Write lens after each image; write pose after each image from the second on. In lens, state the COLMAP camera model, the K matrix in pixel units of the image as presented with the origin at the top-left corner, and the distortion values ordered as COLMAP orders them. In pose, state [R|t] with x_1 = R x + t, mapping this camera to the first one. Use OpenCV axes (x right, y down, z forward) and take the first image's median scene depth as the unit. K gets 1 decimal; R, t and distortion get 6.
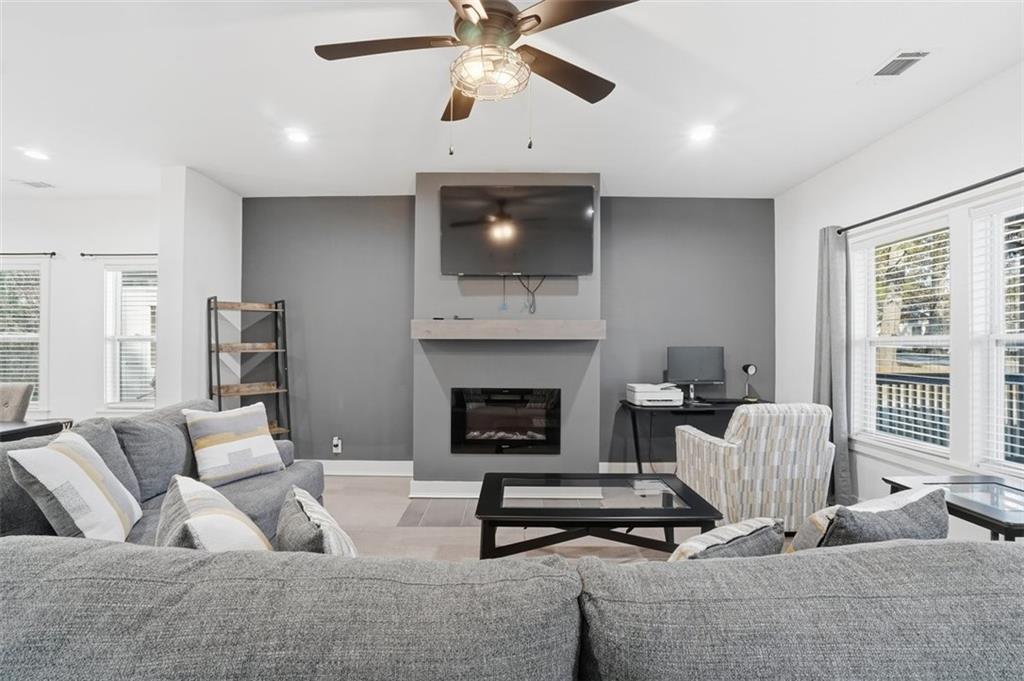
lens RADIAL K [[457.7, 0, 503.7], [0, 457.7, 345.2], [0, 0, 1]] dist [-0.025151, 0.002563]
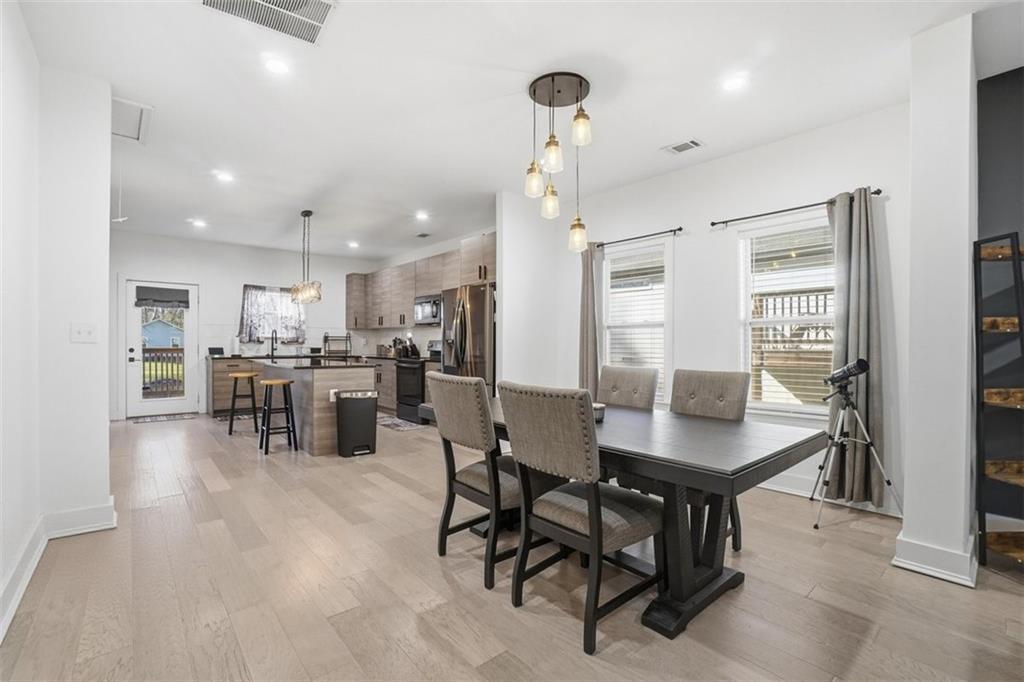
lens RADIAL K [[457.7, 0, 509.7], [0, 457.7, 345.5], [0, 0, 1]] dist [-0.025151, 0.002563]
pose [[0.665420, 0.002032, -0.746466, -0.613446], [-0.001197, 0.999998, 0.001655, 0.031045], [0.746468, -0.000208, 0.665421, 0.151100]]
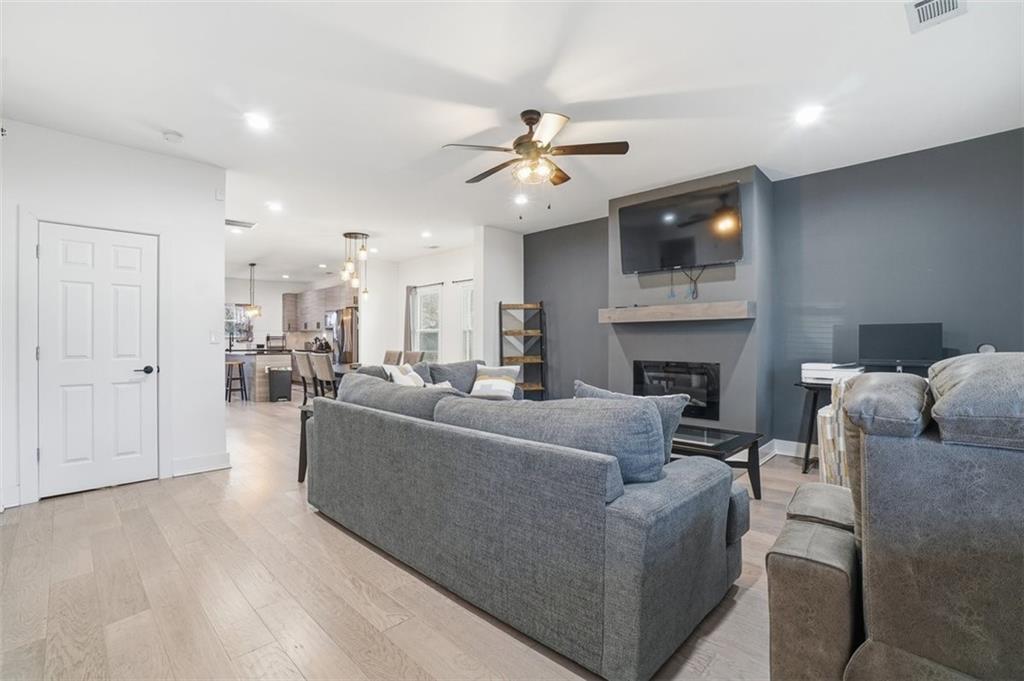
lens RADIAL K [[457.7, 0, 510.5], [0, 457.7, 338.2], [0, 0, 1]] dist [-0.025151, 0.002563]
pose [[0.726532, -0.009547, -0.687066, 0.519322], [0.006640, 0.999954, -0.006873, 0.036698], [0.687100, 0.000432, 0.726562, -0.177269]]
